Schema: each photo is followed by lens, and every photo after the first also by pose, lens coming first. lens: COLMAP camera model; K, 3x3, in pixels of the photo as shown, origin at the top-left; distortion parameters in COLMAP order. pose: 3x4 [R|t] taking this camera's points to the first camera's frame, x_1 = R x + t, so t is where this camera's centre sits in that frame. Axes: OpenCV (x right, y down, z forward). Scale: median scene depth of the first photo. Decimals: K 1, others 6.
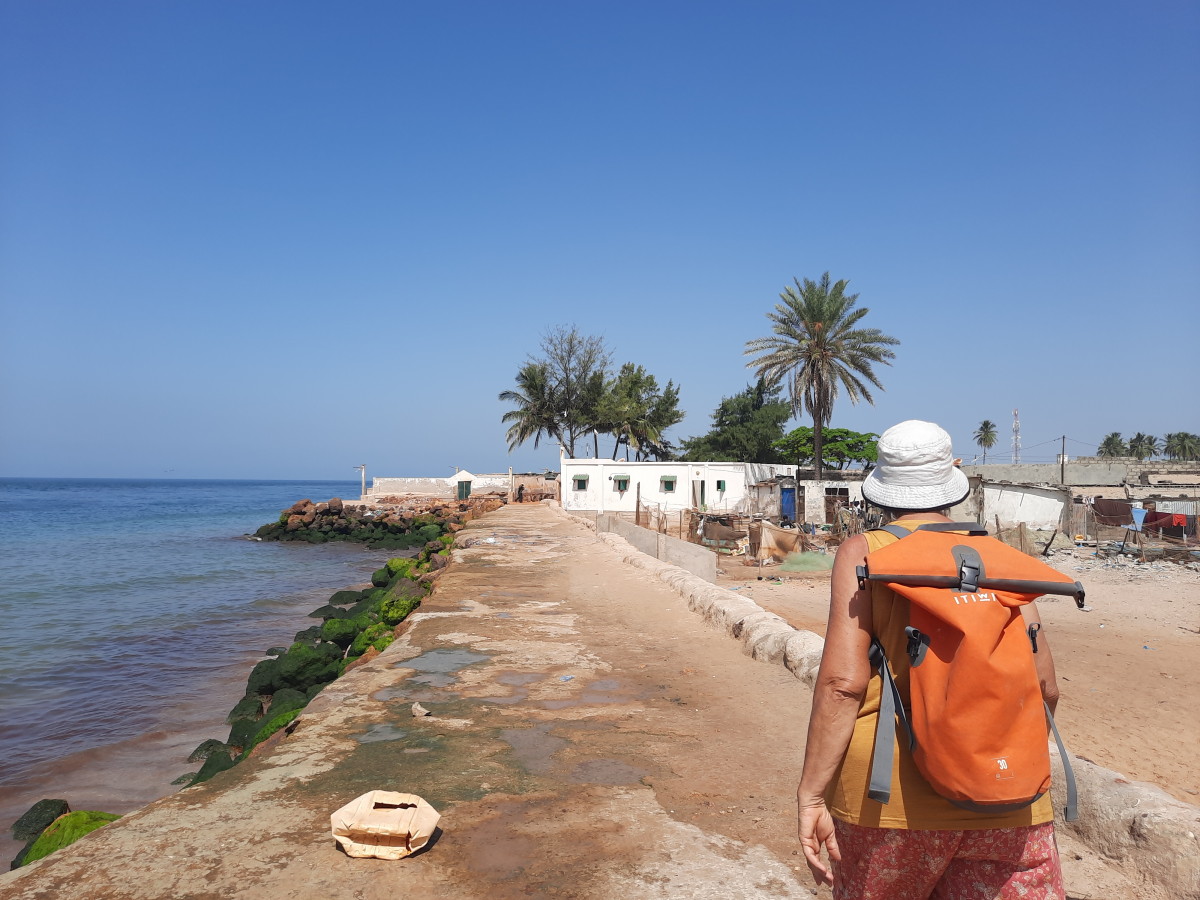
lens RADIAL K [[870.4, 0, 600.0], [0, 870.4, 450.0], [0, 0, 1]] dist [-0.136614, -0.000622]
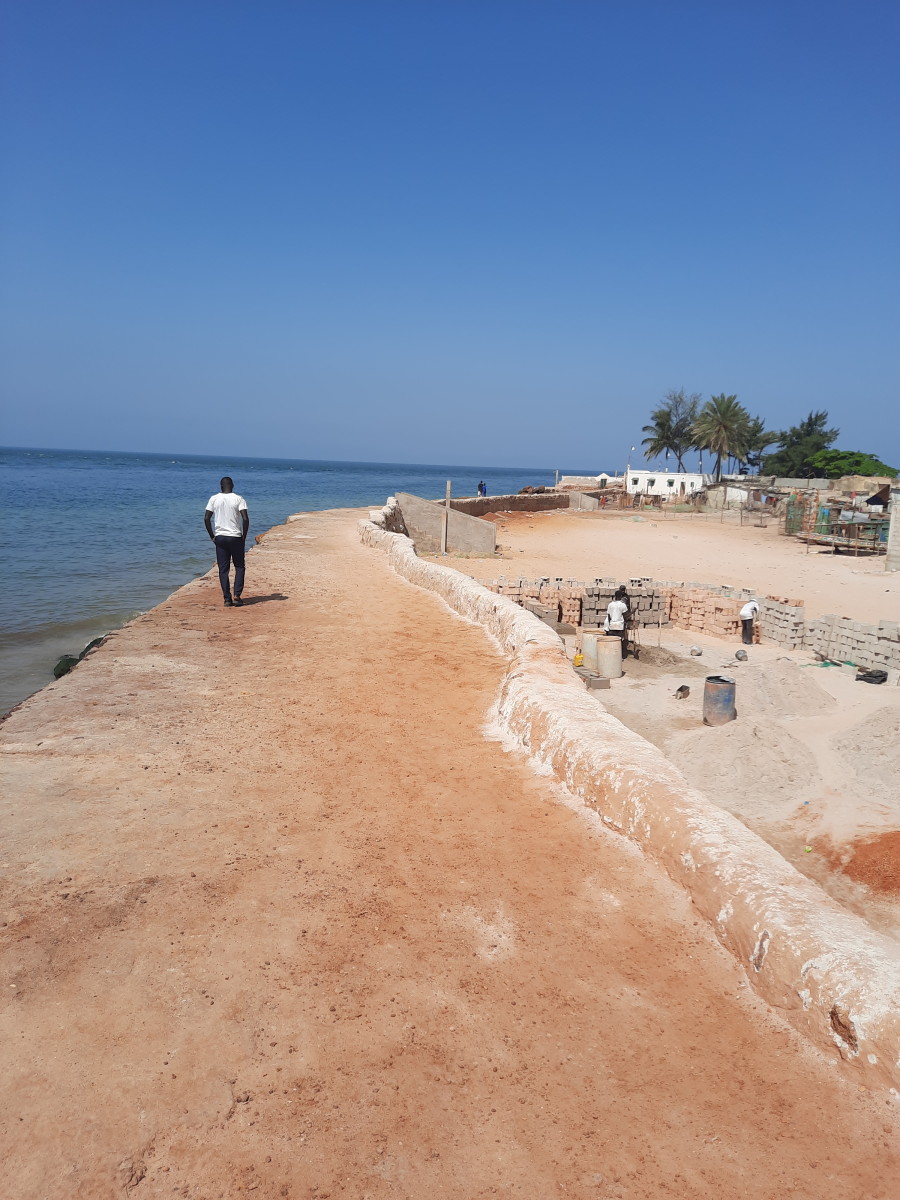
lens RADIAL K [[870.4, 0, 450.0], [0, 870.4, 600.0], [0, 0, 1]] dist [-0.136614, -0.000622]
pose [[0.883330, 0.078162, -0.462189, 0.450907], [0.007884, 0.983383, 0.181371, -0.050579], [0.468685, -0.163854, 0.868036, -0.891052]]
